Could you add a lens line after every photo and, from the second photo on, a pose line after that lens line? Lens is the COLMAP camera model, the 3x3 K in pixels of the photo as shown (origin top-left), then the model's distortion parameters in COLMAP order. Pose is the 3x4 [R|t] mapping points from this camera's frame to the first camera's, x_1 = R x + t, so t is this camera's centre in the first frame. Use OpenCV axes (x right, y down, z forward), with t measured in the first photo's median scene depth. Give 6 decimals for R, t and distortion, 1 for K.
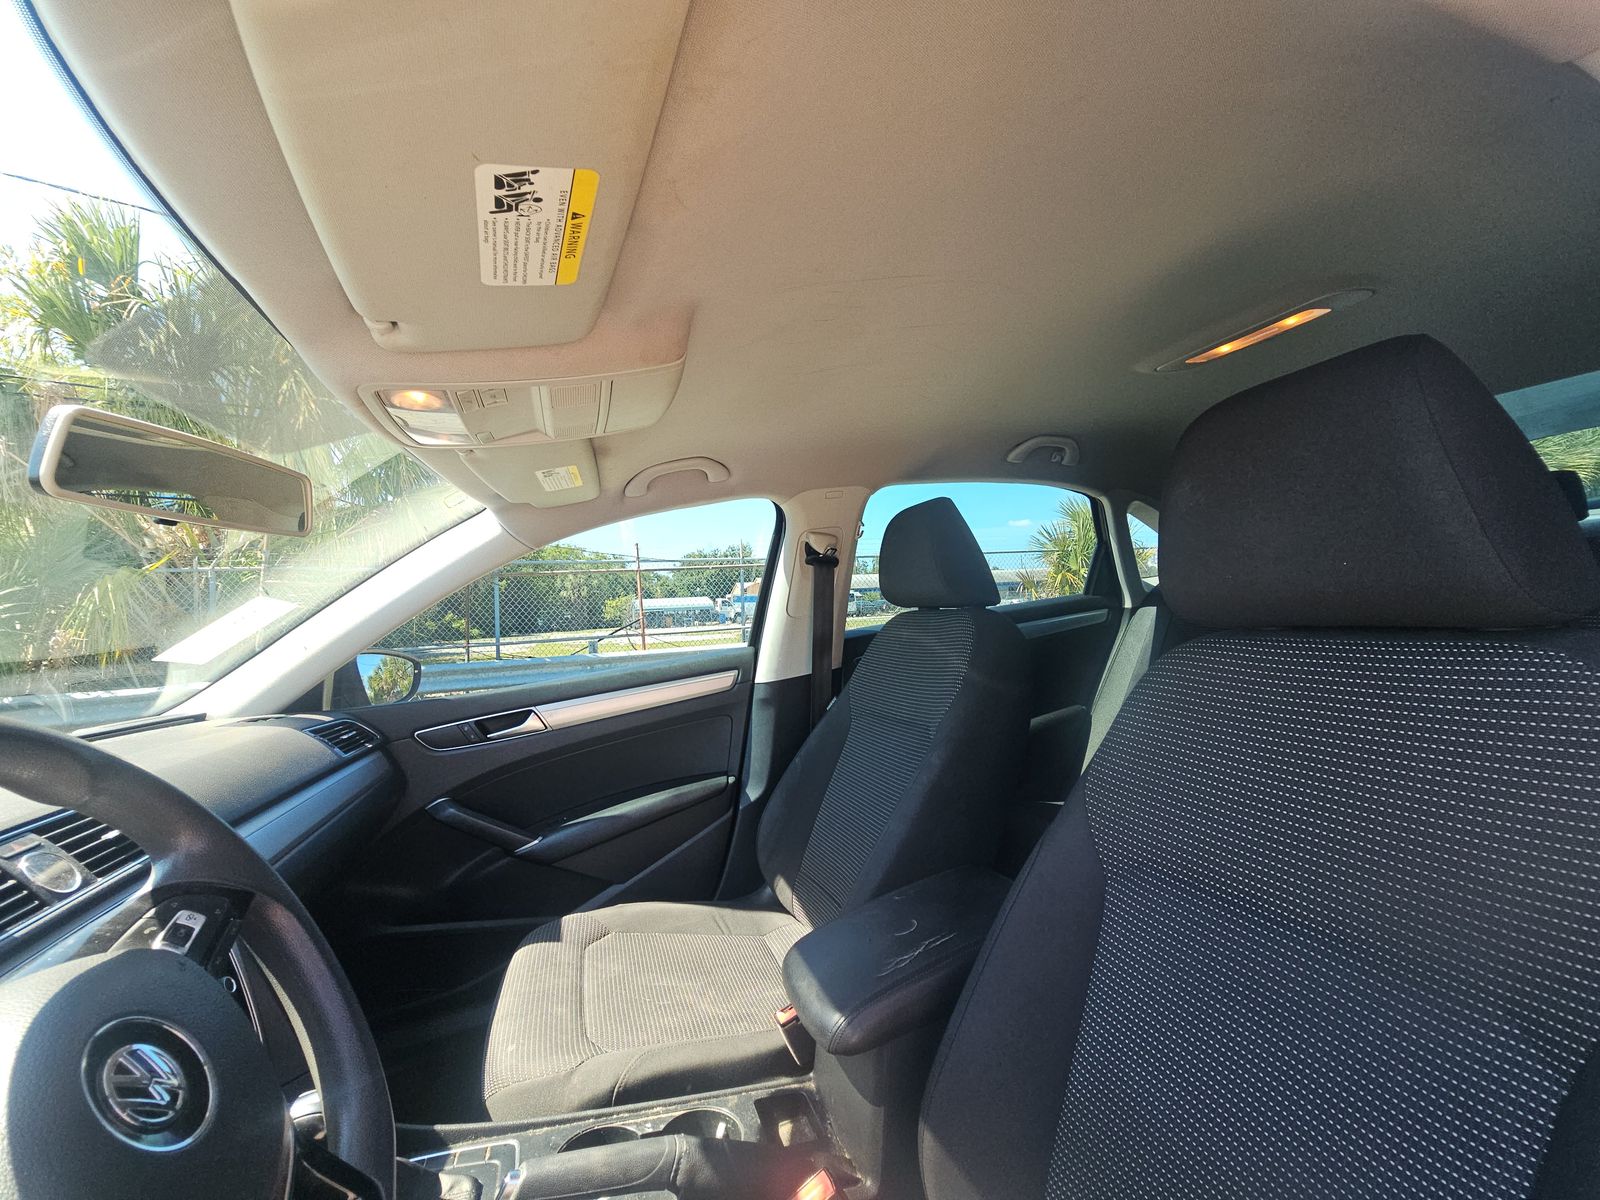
lens RADIAL K [[654.0, 0, 801.5], [0, 654.0, 600.3], [0, 0, 1]] dist [0.001868, -0.000545]
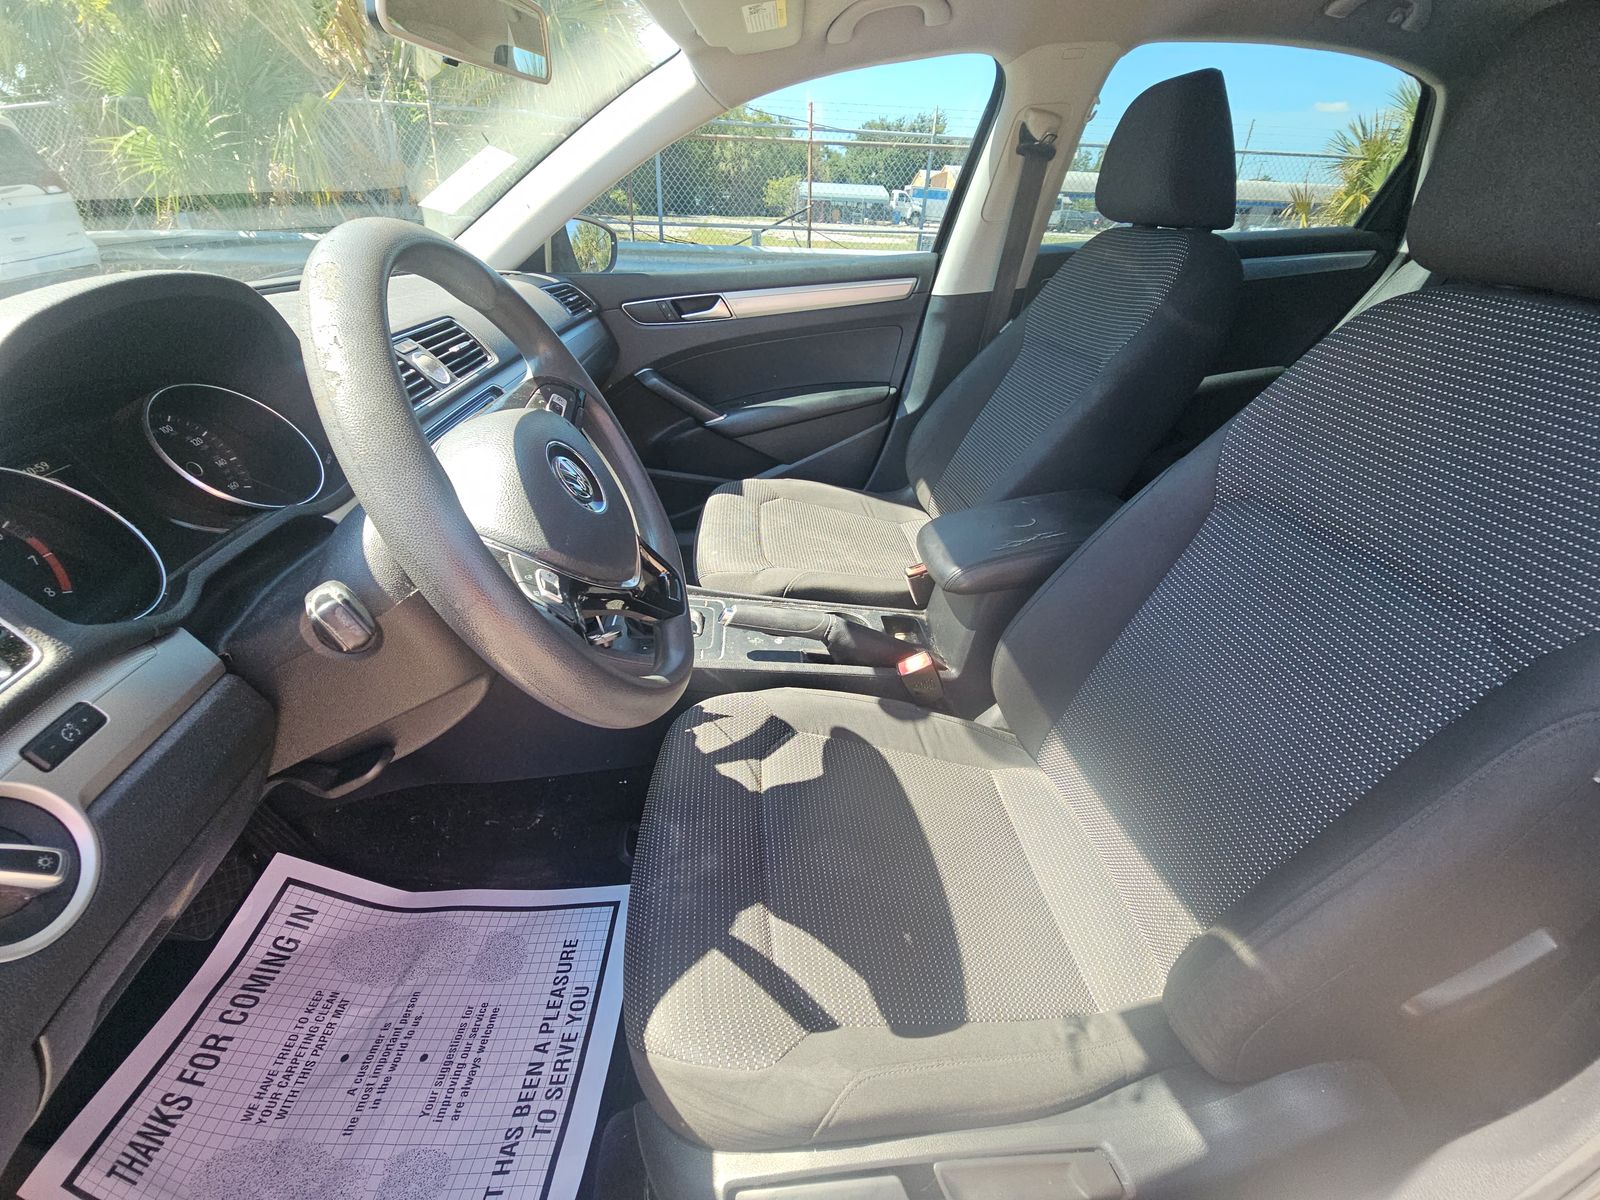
lens RADIAL K [[654.0, 0, 801.5], [0, 654.0, 600.3], [0, 0, 1]] dist [0.001868, -0.000545]
pose [[0.966177, 0.199798, -0.163040, -0.009270], [-0.083402, 0.840356, 0.535579, 0.002181], [0.244019, -0.503867, 0.828597, -0.105295]]
